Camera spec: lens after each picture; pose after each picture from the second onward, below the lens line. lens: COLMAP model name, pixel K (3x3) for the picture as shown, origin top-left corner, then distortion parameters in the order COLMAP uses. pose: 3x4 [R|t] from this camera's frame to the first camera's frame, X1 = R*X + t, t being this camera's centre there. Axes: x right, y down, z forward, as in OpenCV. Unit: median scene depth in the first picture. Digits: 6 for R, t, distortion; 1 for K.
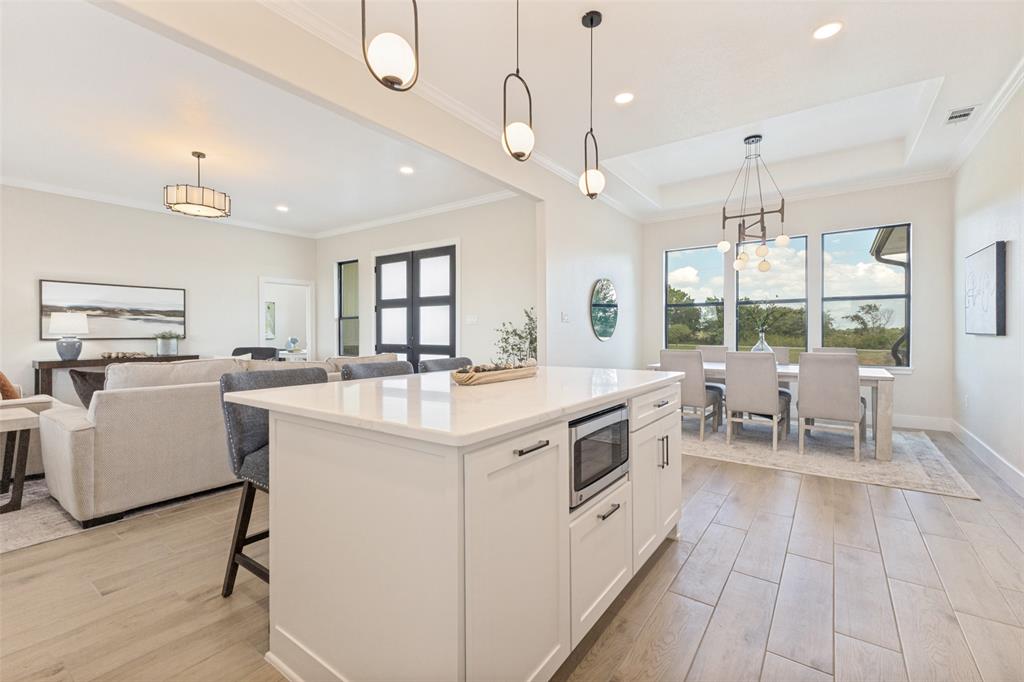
lens RADIAL K [[448.4, 0, 513.2], [0, 448.4, 332.6], [0, 0, 1]] dist [0.011680, -0.000153]
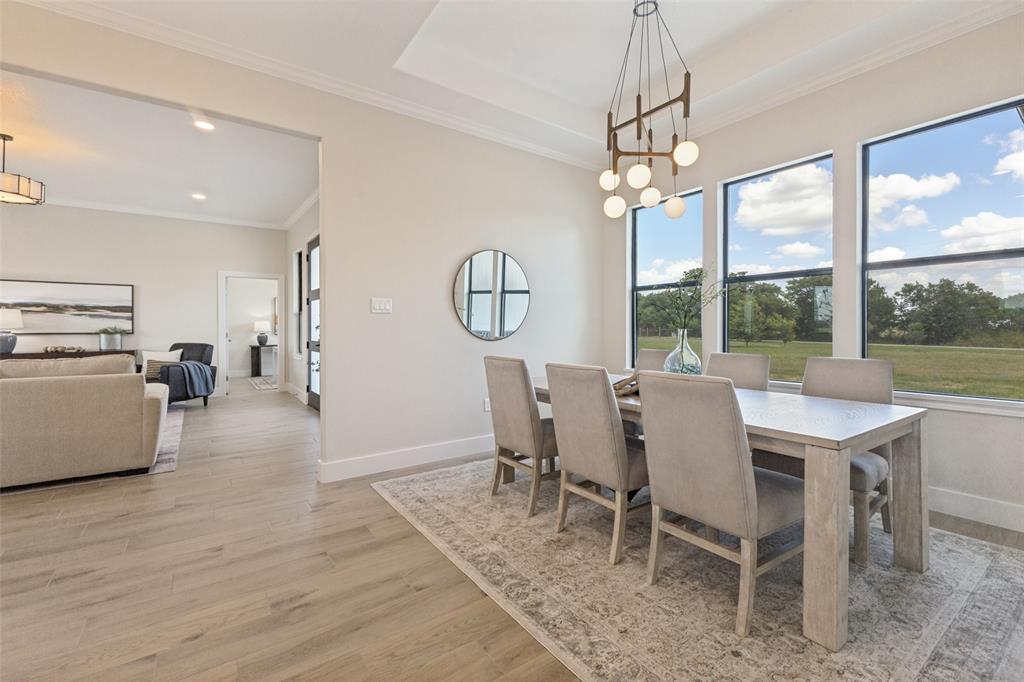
lens RADIAL K [[454.9, 0, 511.9], [0, 454.9, 329.1], [0, 0, 1]] dist [0.014427, -0.000128]
pose [[0.941590, 0.002595, -0.336753, 0.448864], [-0.002080, 0.999996, 0.001891, -0.000866], [0.336756, -0.001080, 0.941591, 0.332063]]
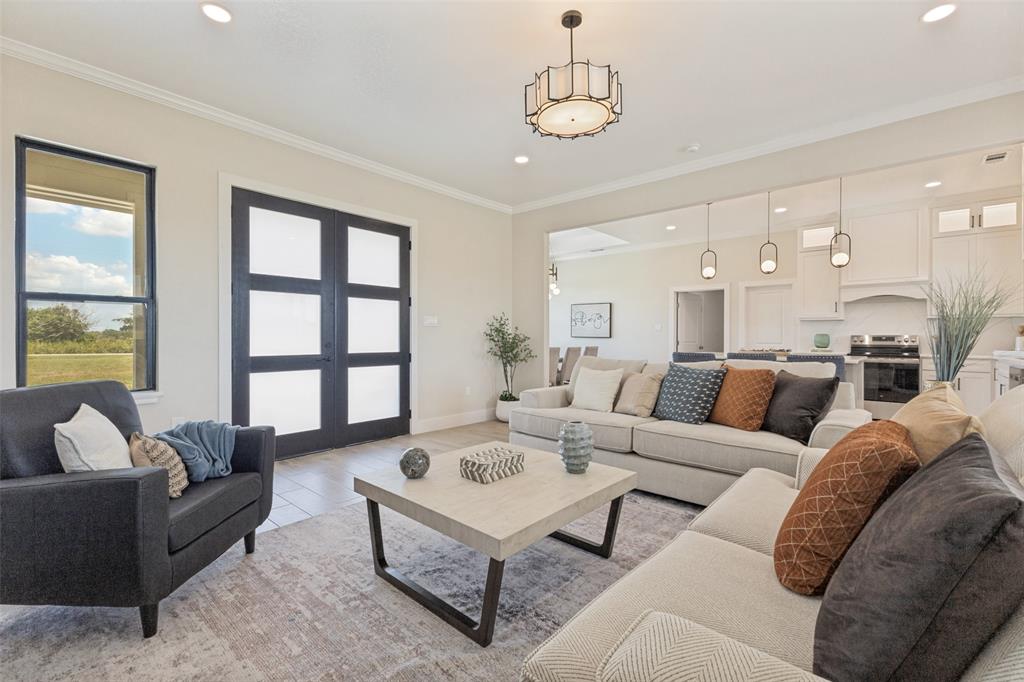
lens RADIAL K [[443.9, 0, 513.5], [0, 443.9, 337.7], [0, 0, 1]] dist [0.011764, -0.000297]
pose [[0.098242, -0.000108, 0.995163, -0.946727], [-0.001999, 0.999998, 0.000306, 0.004323], [-0.995161, -0.002019, 0.098241, 0.758314]]
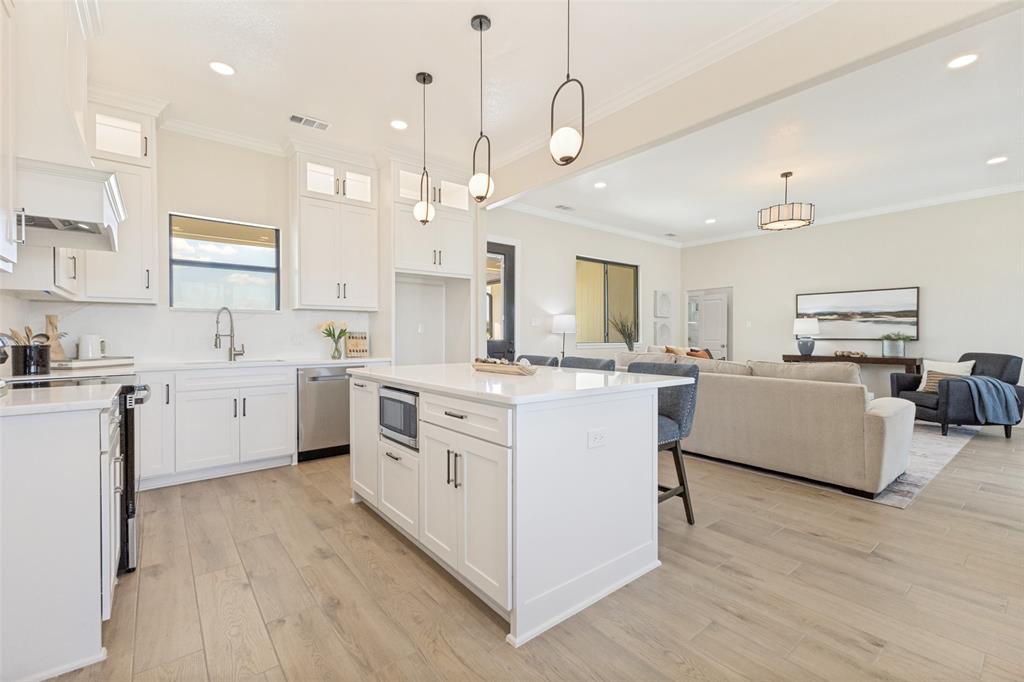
lens RADIAL K [[443.9, 0, 513.5], [0, 443.9, 337.7], [0, 0, 1]] dist [0.011764, -0.000297]
pose [[-0.270731, 0.009982, -0.962603, 0.405056], [-0.000177, 0.999946, 0.010419, -0.001610], [0.962655, 0.002991, -0.270714, 0.476510]]
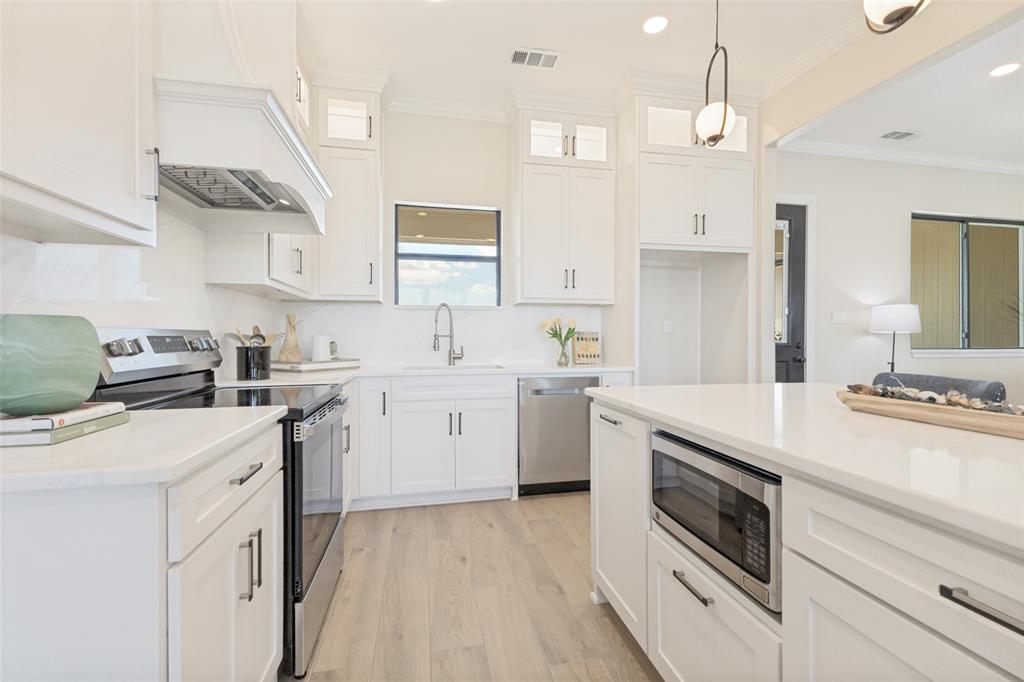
lens RADIAL K [[443.9, 0, 513.5], [0, 443.9, 337.7], [0, 0, 1]] dist [0.011764, -0.000297]
pose [[-0.676698, 0.005877, -0.736237, 0.247539], [-0.000108, 0.999967, 0.008081, -0.000466], [0.736261, 0.005548, -0.676675, 0.340624]]
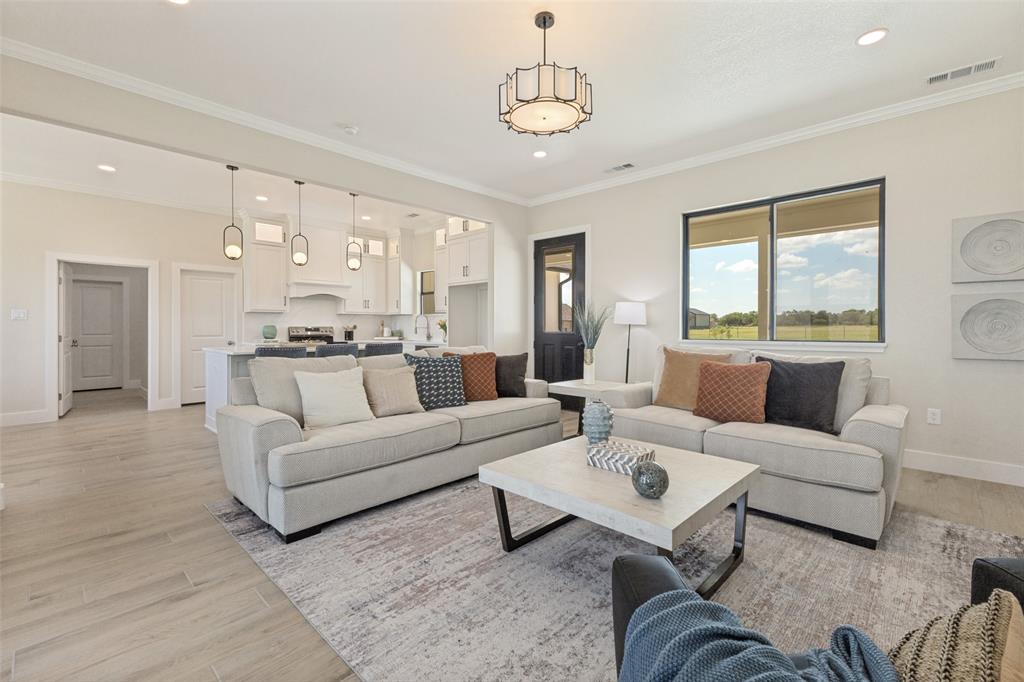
lens RADIAL K [[448.4, 0, 513.2], [0, 448.4, 332.6], [0, 0, 1]] dist [0.011680, -0.000153]
pose [[-0.989358, 0.002744, 0.145474, -0.559653], [0.004693, 0.999904, 0.013062, -0.000171], [-0.145424, 0.013606, -0.989276, 1.169878]]
